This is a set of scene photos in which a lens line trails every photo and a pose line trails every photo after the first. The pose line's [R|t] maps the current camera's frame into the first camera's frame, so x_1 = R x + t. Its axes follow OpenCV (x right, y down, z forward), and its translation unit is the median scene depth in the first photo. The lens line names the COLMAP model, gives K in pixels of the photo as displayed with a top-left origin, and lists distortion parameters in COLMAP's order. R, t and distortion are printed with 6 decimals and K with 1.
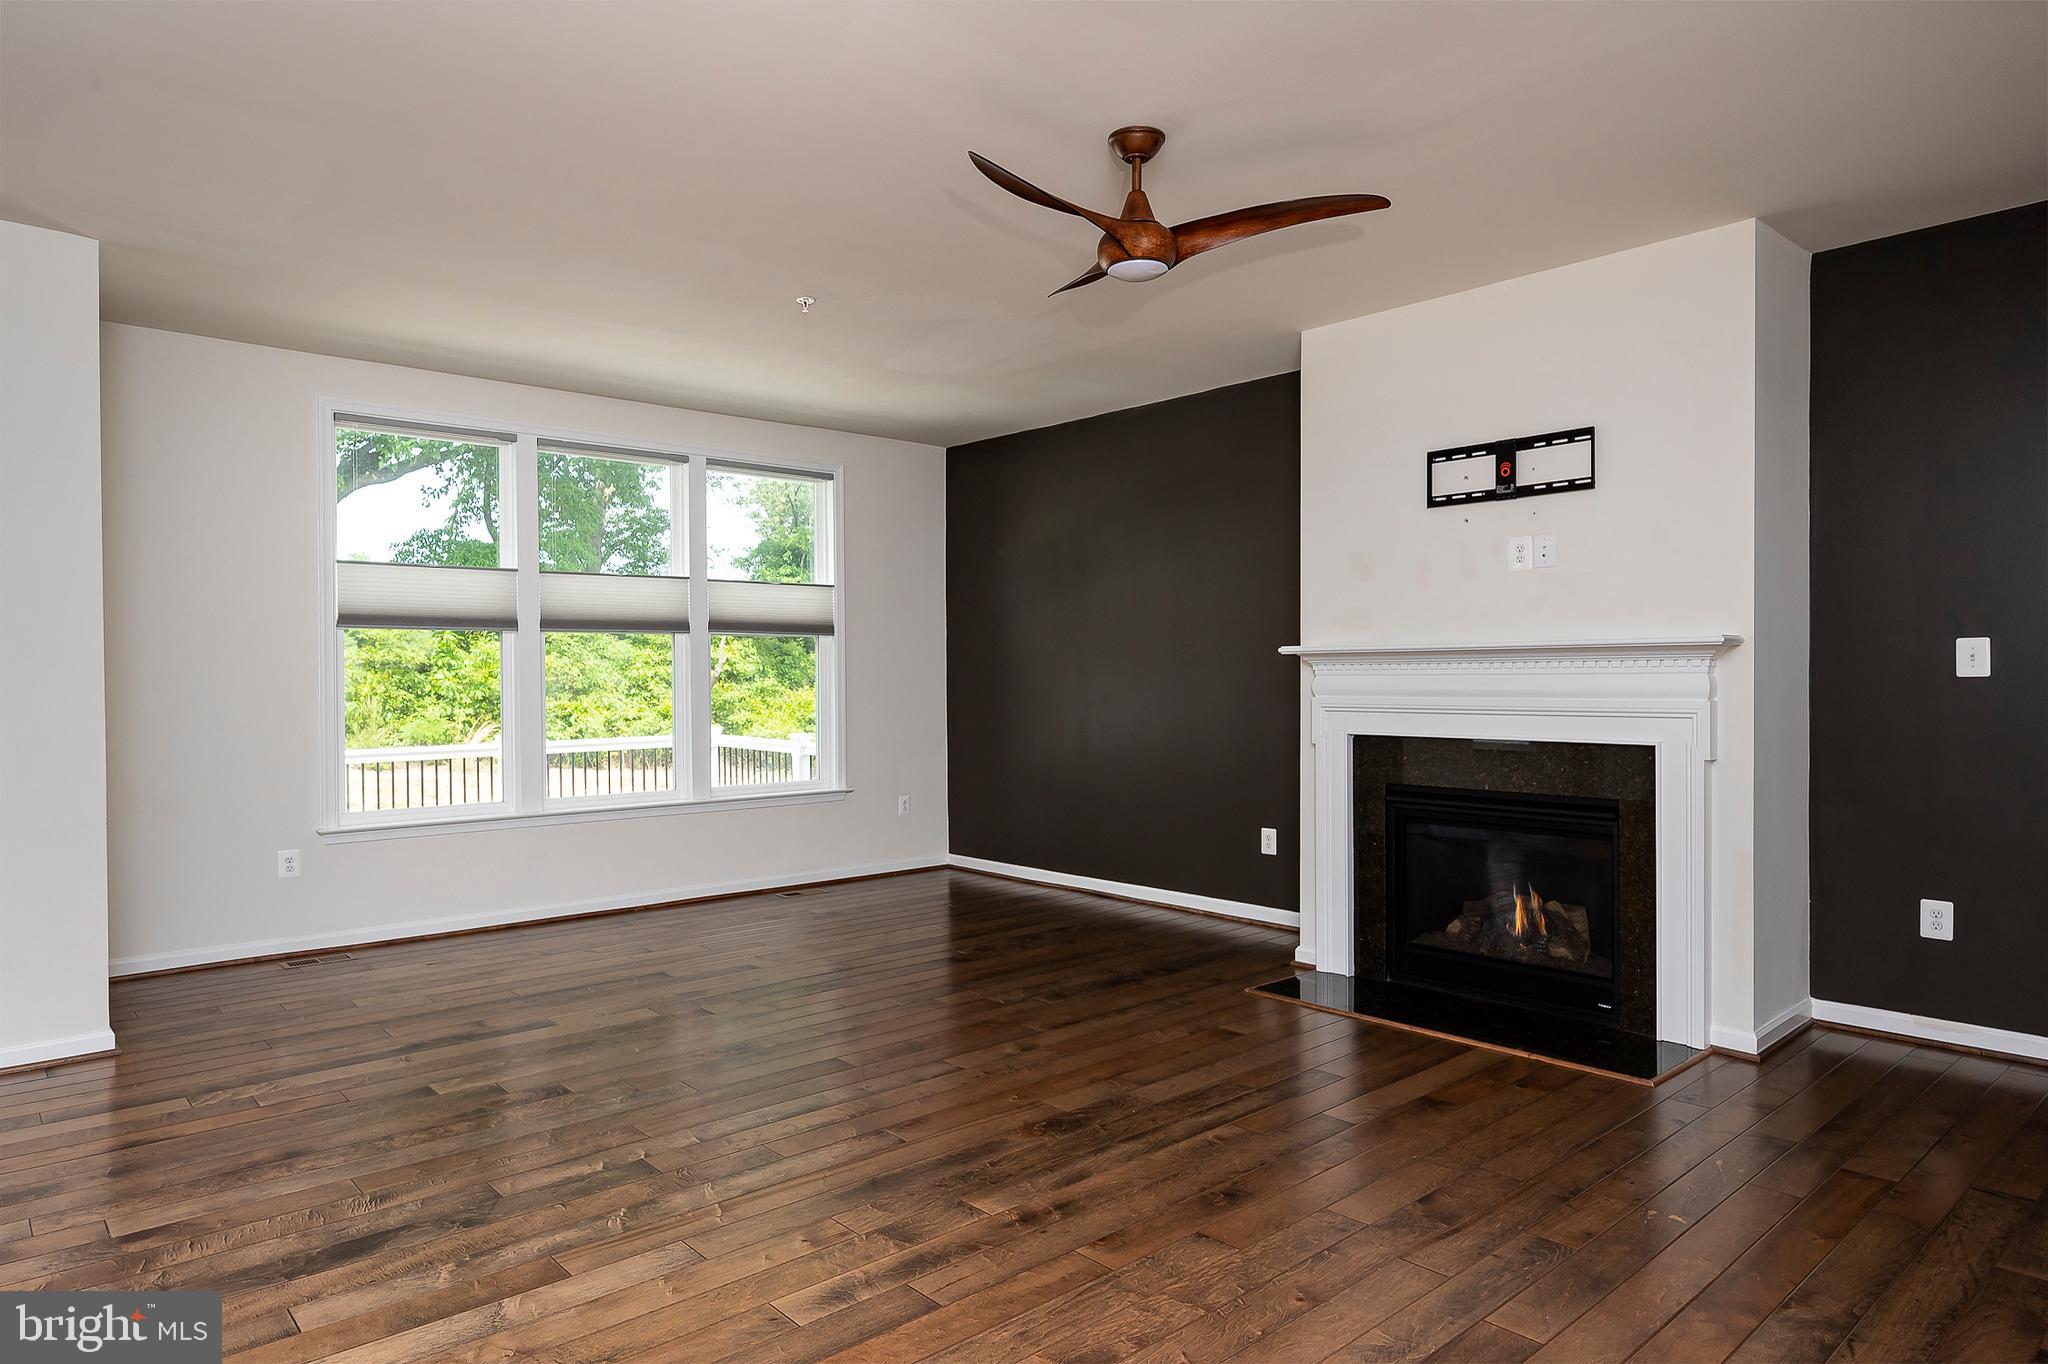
lens RADIAL K [[1235.1, 0, 1024.0], [0, 1235.1, 682.0], [0, 0, 1]] dist [-0.010462, -0.002026]
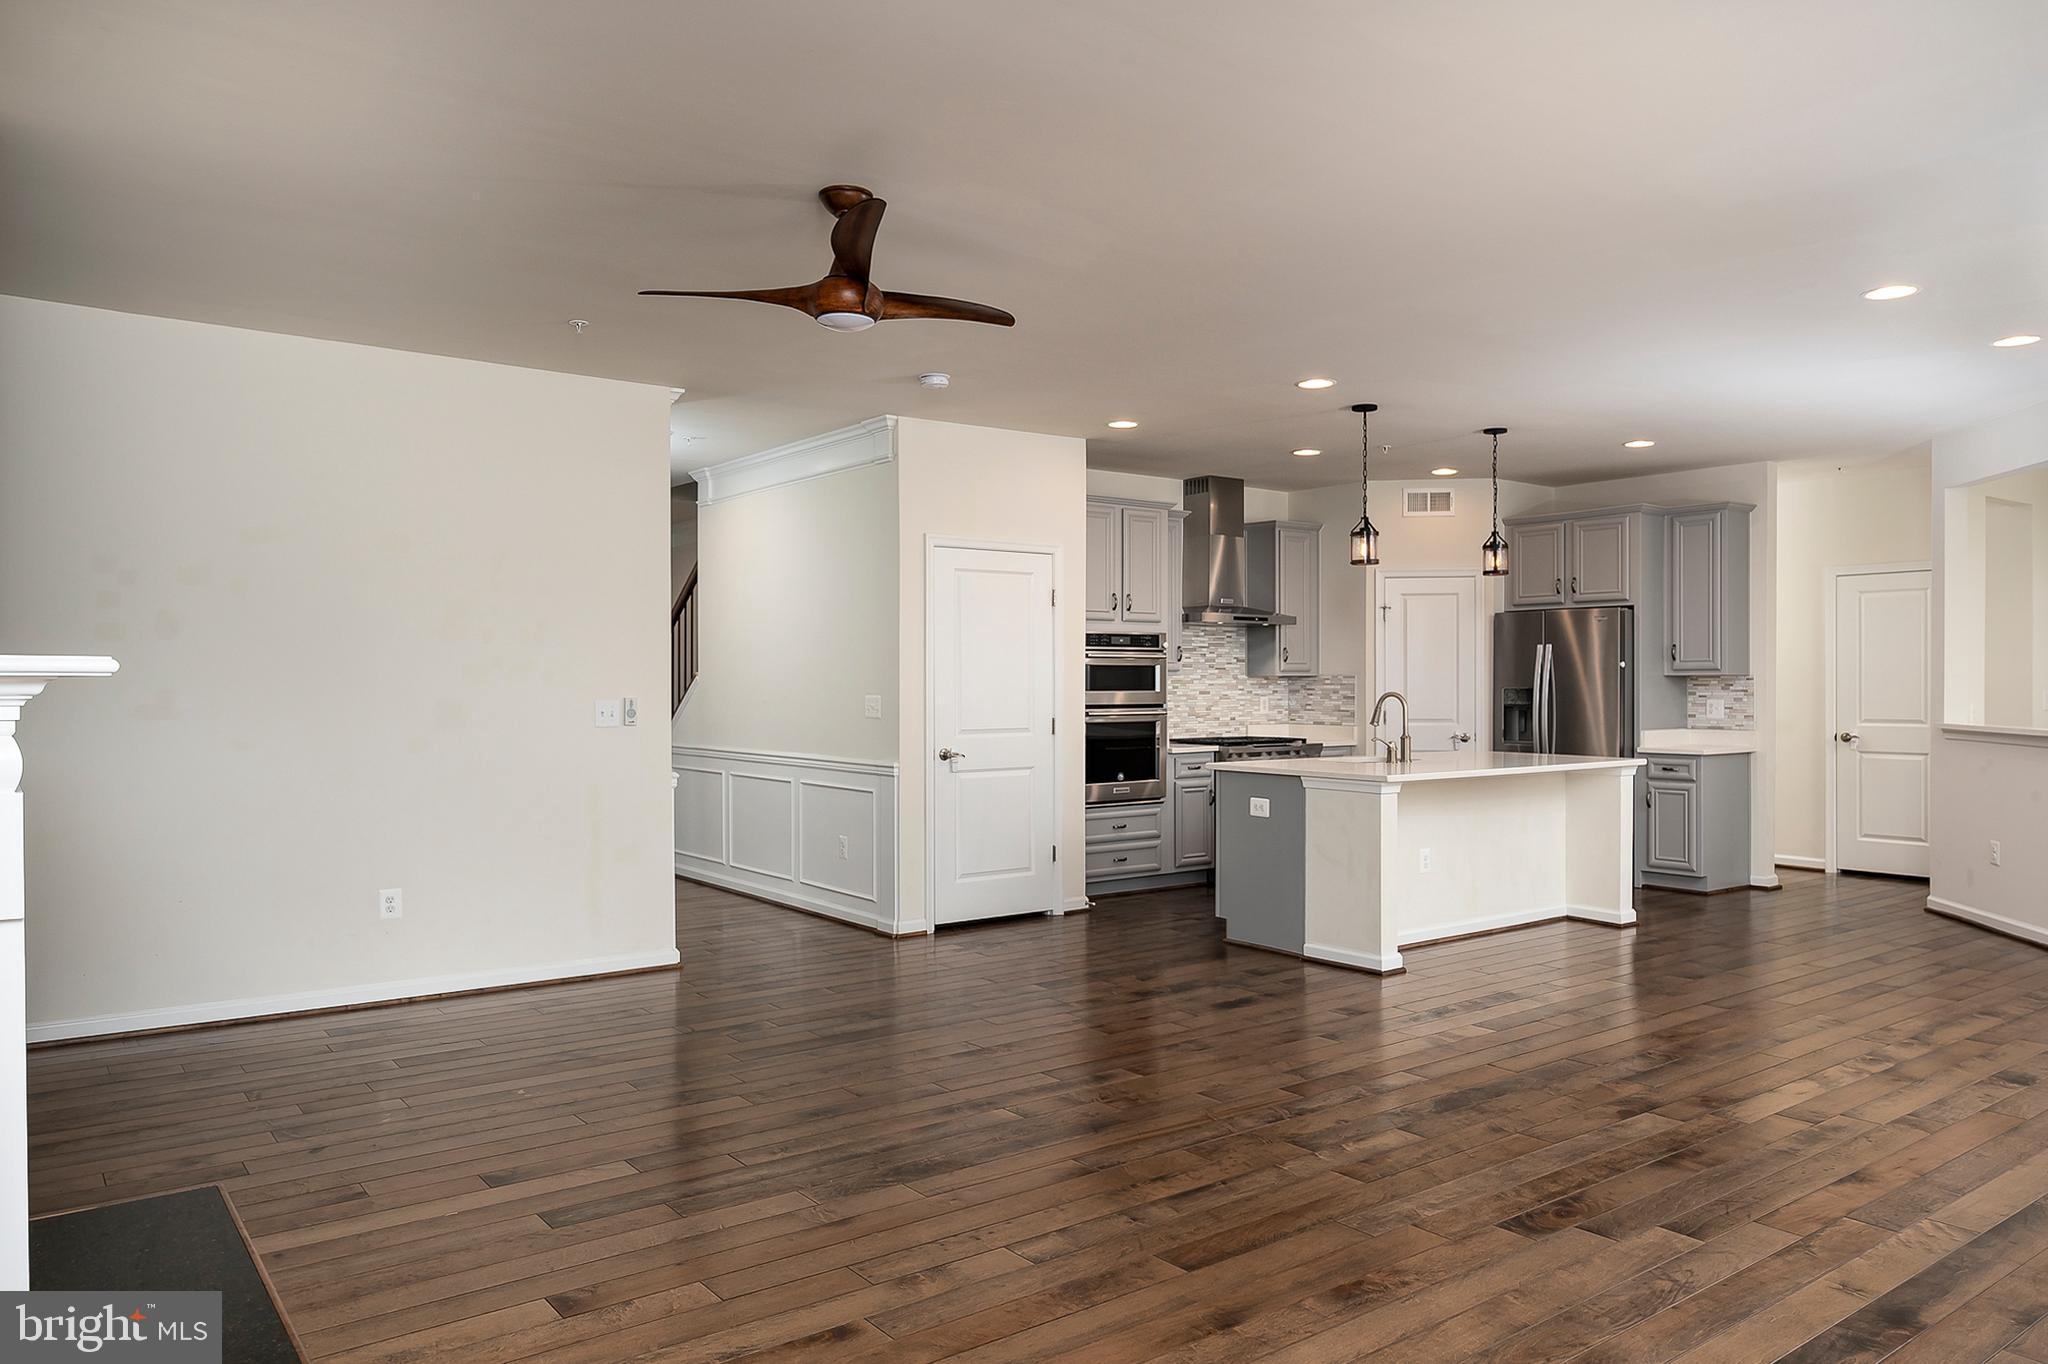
lens RADIAL K [[1402.0, 0, 1024.0], [0, 1402.0, 682.0], [0, 0, 1]] dist [-0.001911, 0.002552]
pose [[-0.996380, 0.007280, 0.084695, -0.118196], [0.007691, 0.999960, 0.004528, -0.024107], [-0.084659, 0.005163, -0.996397, 1.635428]]
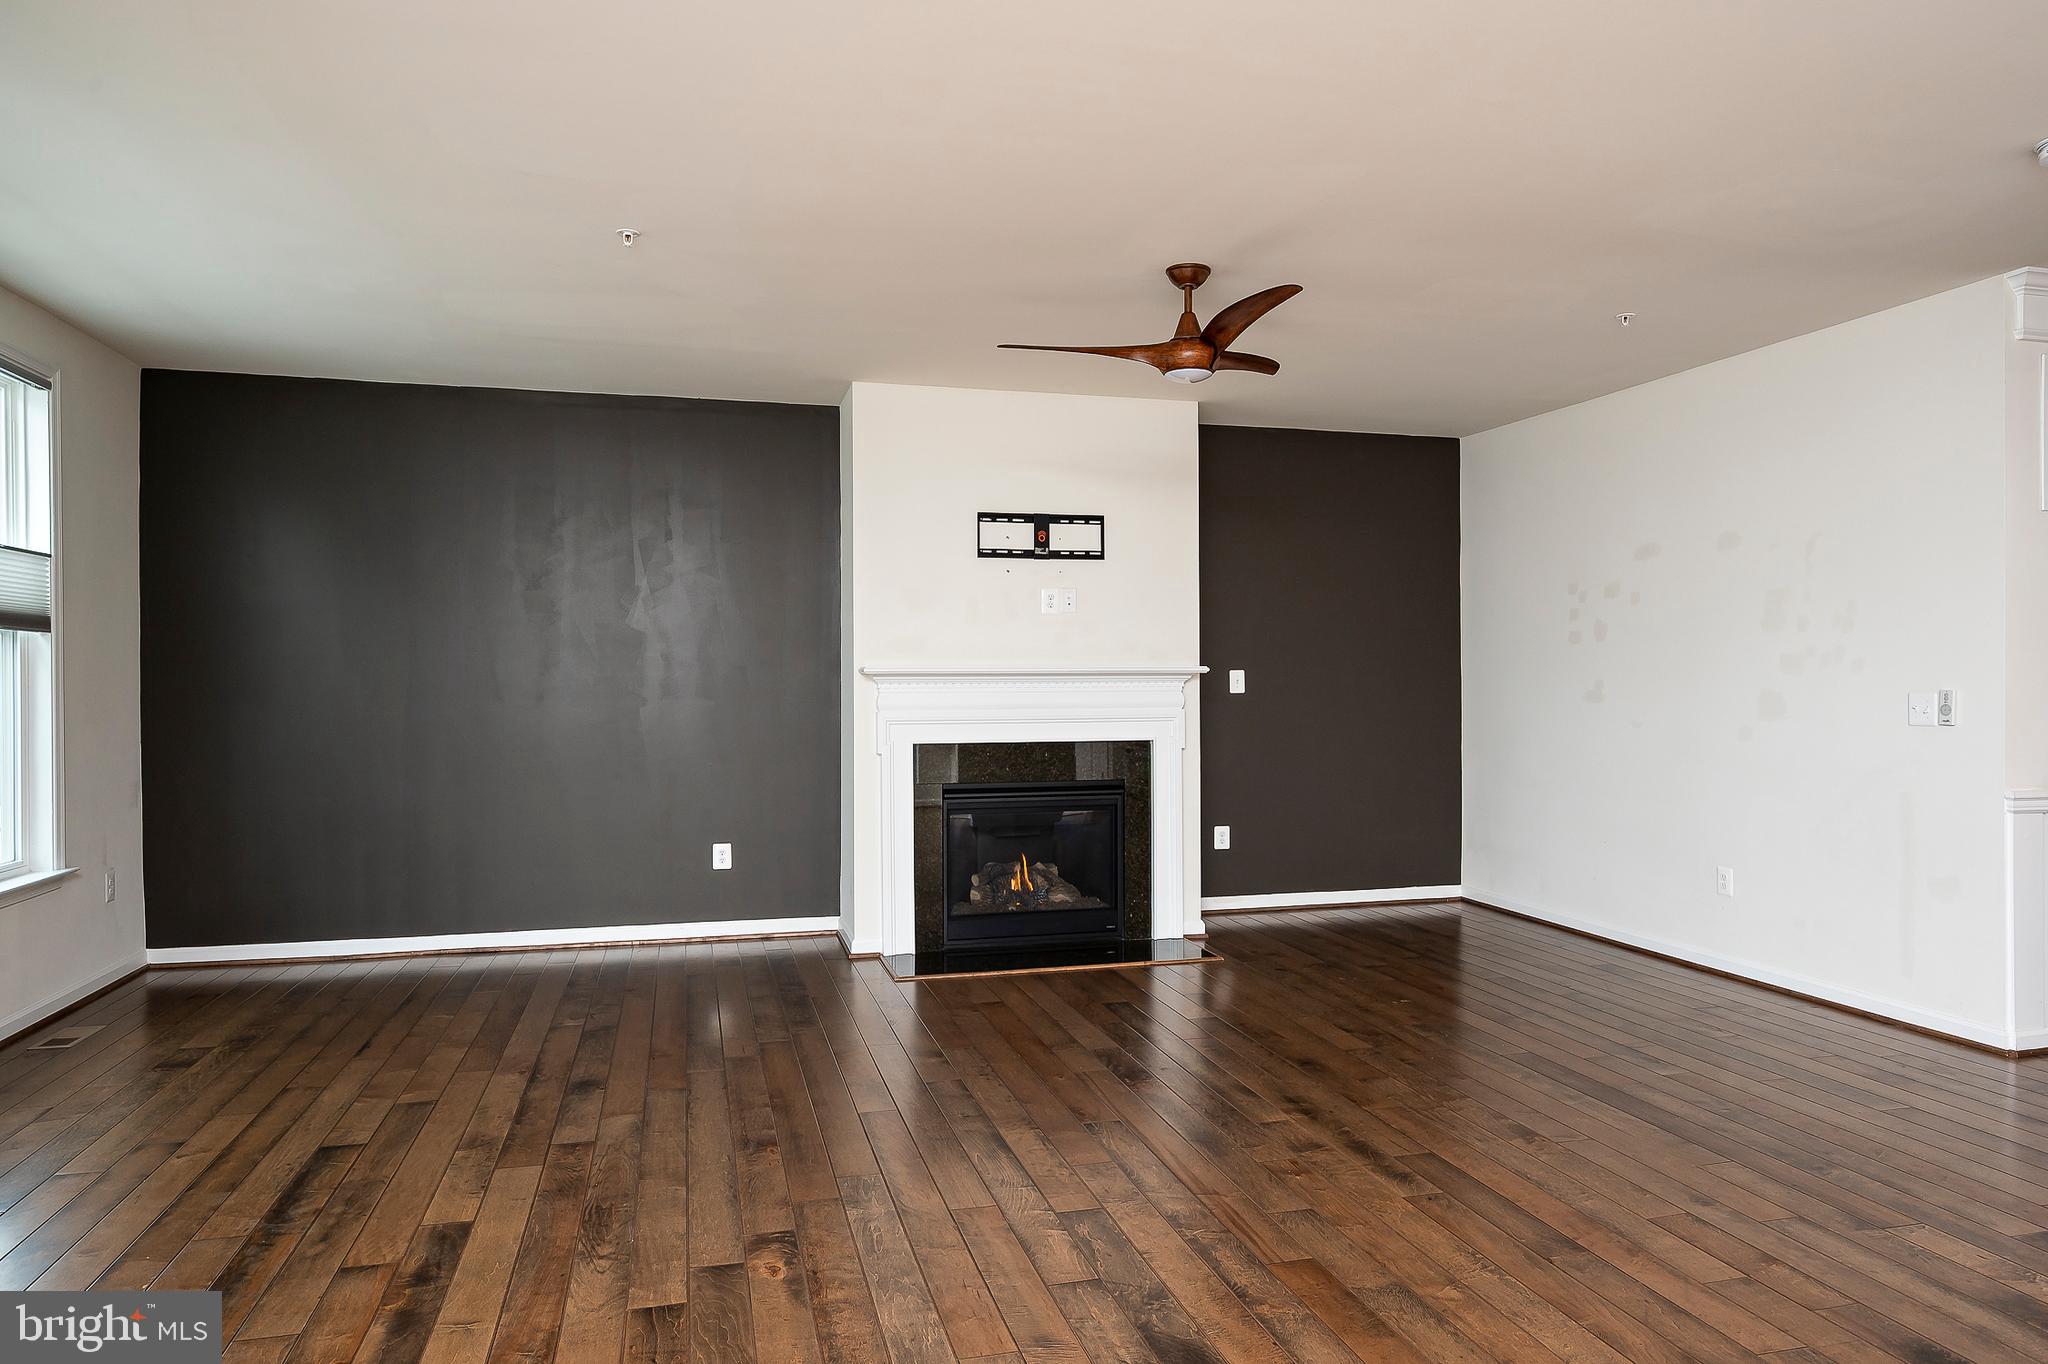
lens RADIAL K [[1270.8, 0, 1024.0], [0, 1270.8, 682.0], [0, 0, 1]] dist [-0.002270, 0.000294]
pose [[0.452539, 0.004008, 0.891736, -0.863414], [0.004972, 0.999963, -0.007018, -0.007747], [-0.891731, 0.007609, 0.452502, 0.422445]]
